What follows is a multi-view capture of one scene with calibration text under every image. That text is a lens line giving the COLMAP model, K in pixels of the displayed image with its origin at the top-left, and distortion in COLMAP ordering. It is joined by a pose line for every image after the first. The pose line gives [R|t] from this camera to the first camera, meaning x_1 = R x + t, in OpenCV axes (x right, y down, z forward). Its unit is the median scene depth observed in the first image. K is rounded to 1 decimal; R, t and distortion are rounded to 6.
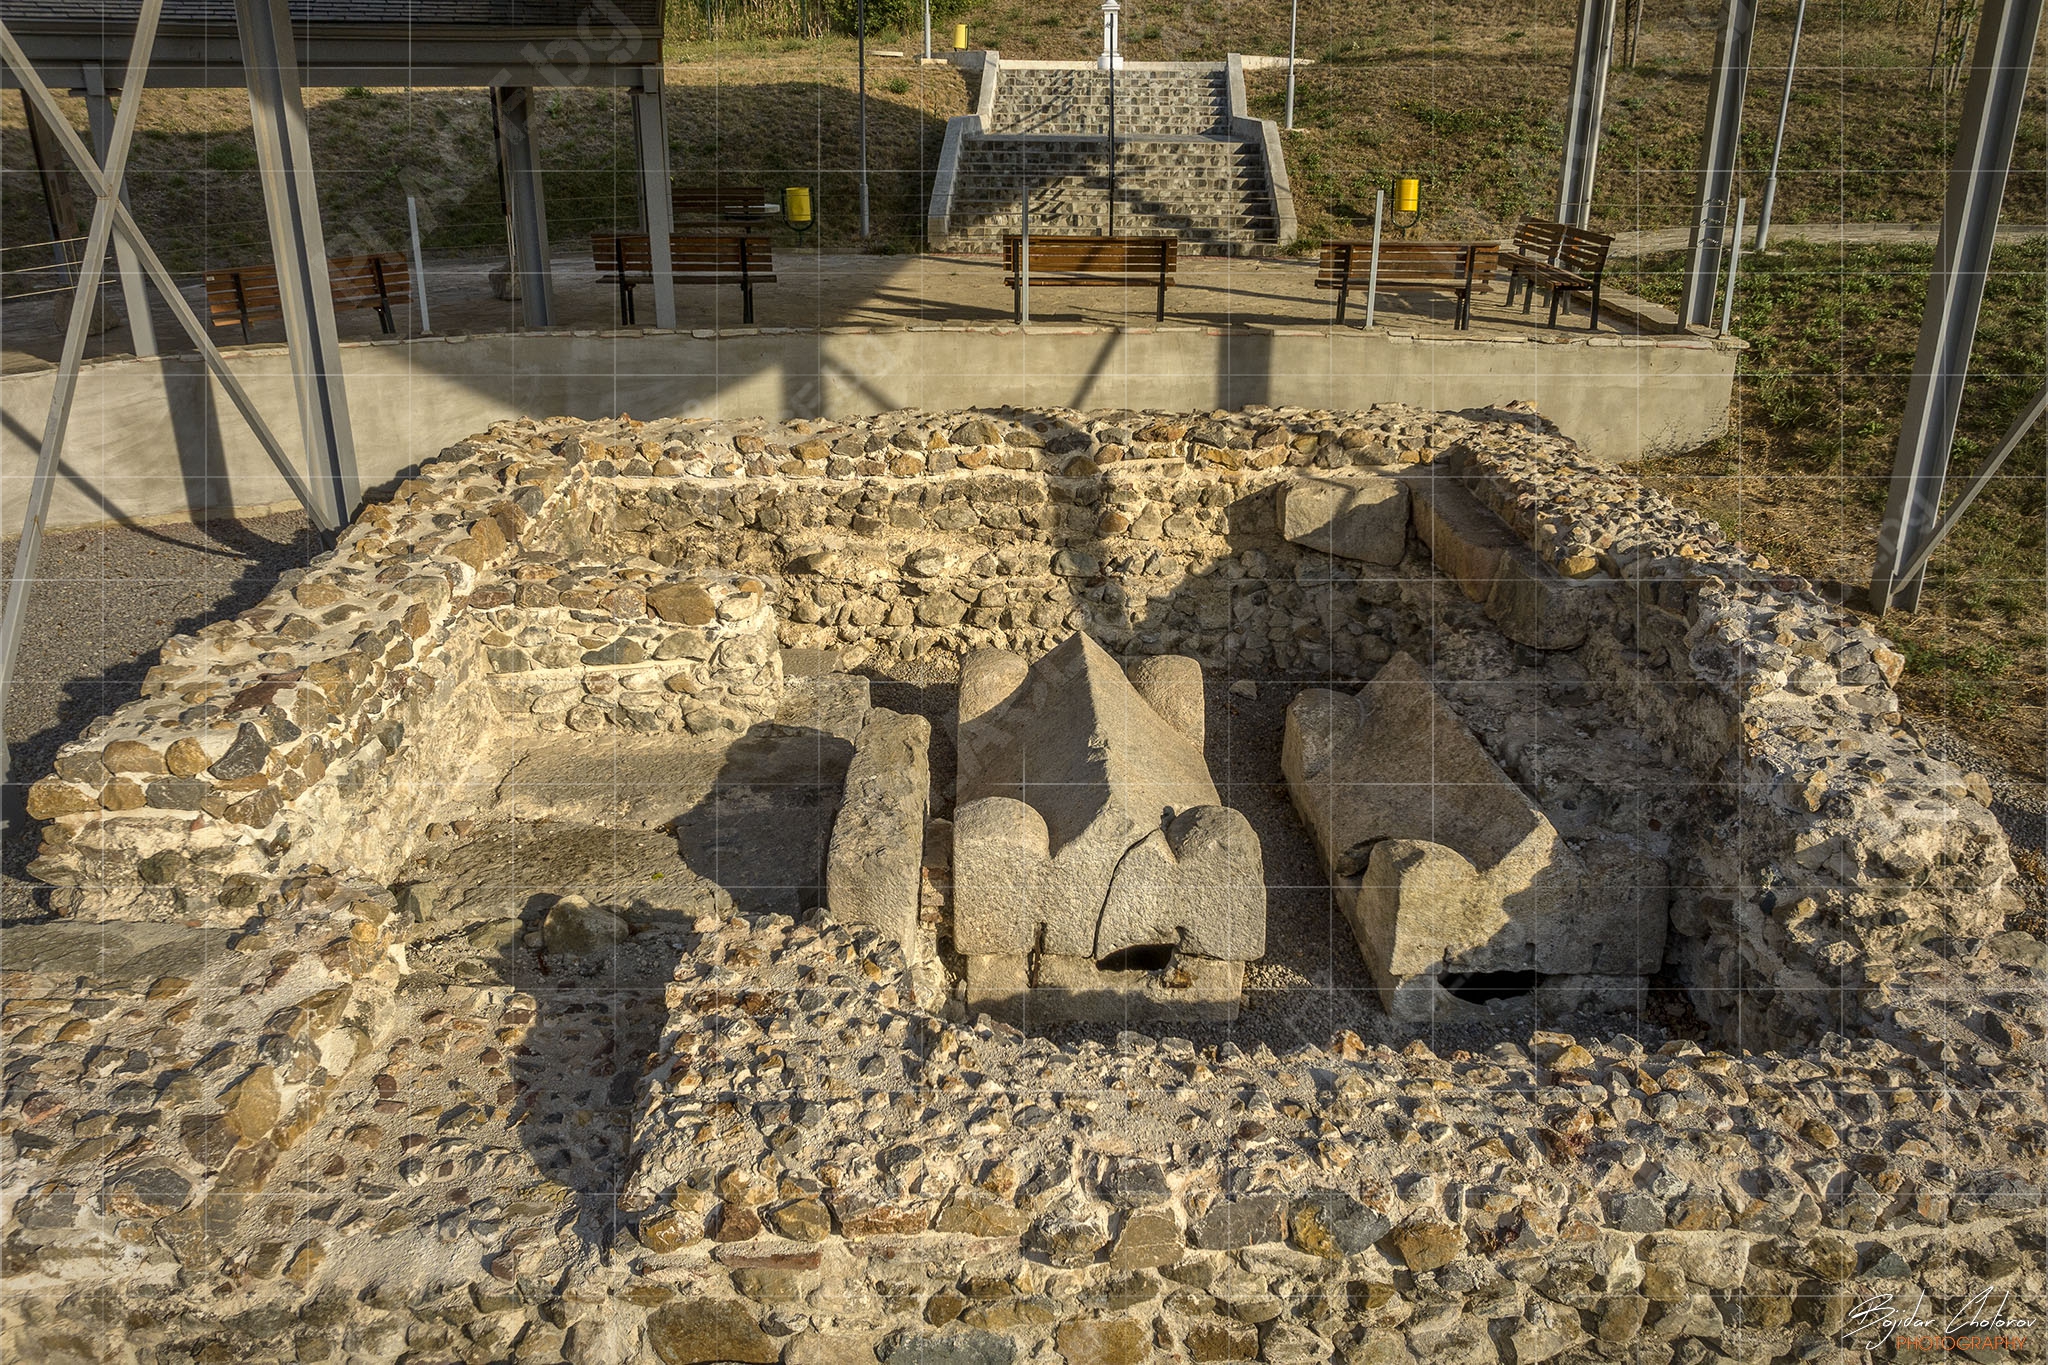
lens RADIAL K [[1565.0, 0, 1047.9], [0, 1565.0, 706.3], [0, 0, 1]] dist [-0.030082, -0.010997]
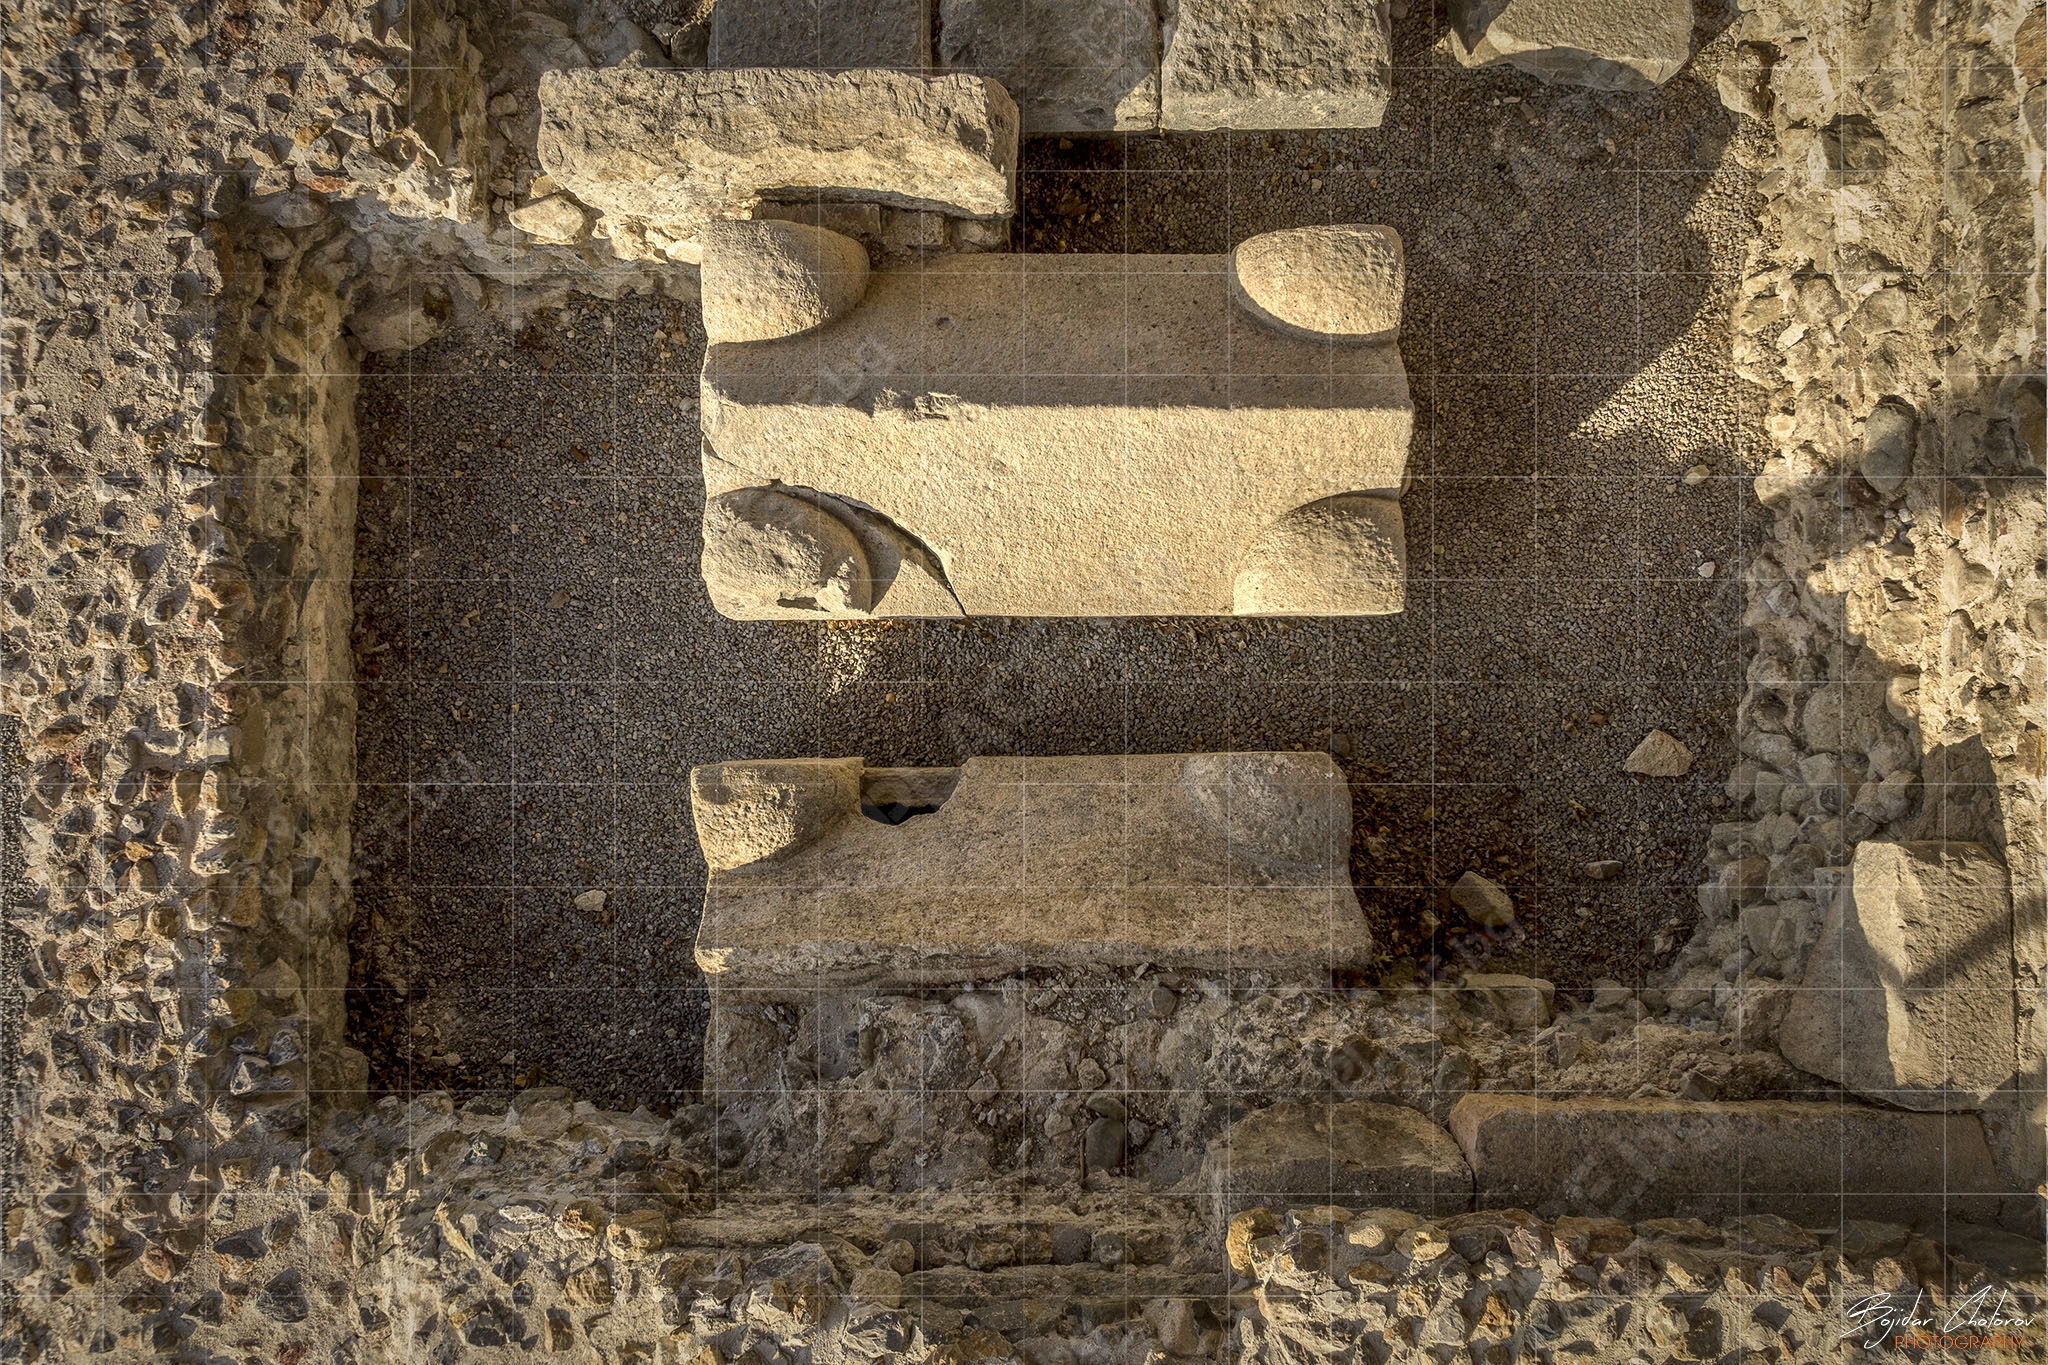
lens RADIAL K [[1479.4, 0, 1025.0], [0, 1479.4, 667.4], [0, 0, 1]] dist [-0.006492, -0.003739]
pose [[-0.049454, 0.998120, -0.036203, 0.265552], [-0.346788, 0.016832, 0.937793, -0.969892], [0.936639, 0.058932, 0.345303, 1.237792]]
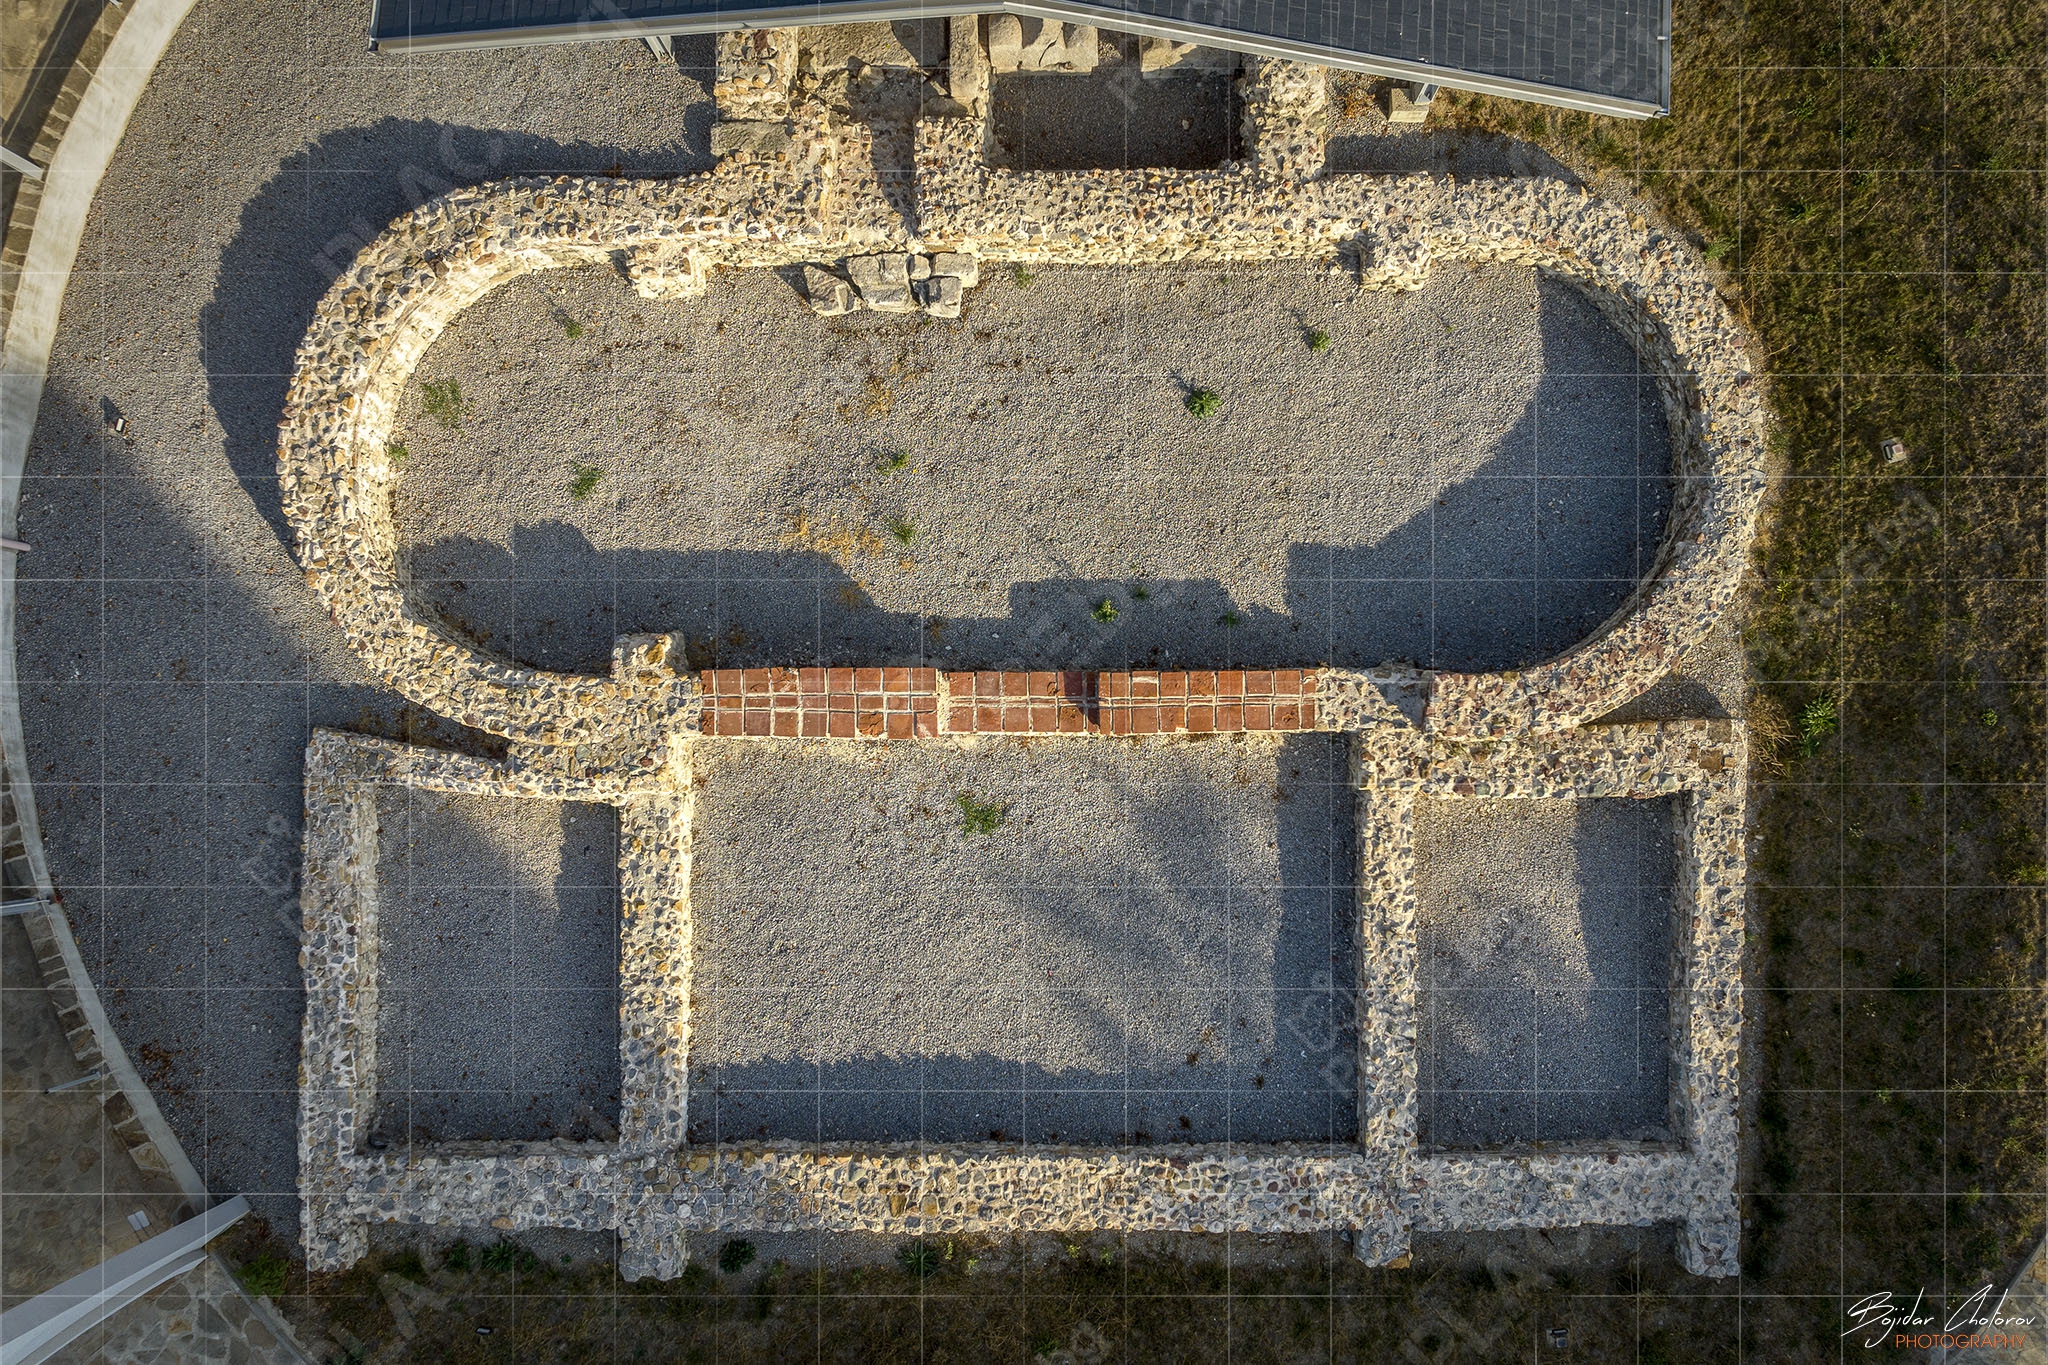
lens RADIAL K [[1479.4, 0, 1040.0], [0, 1479.4, 682.1], [0, 0, 1]] dist [-0.006492, -0.003739]
pose [[0.999146, 0.032540, -0.025483, 0.196903], [0.008939, 0.431837, 0.901908, -2.598249], [0.040353, -0.901365, 0.431177, -1.737725]]
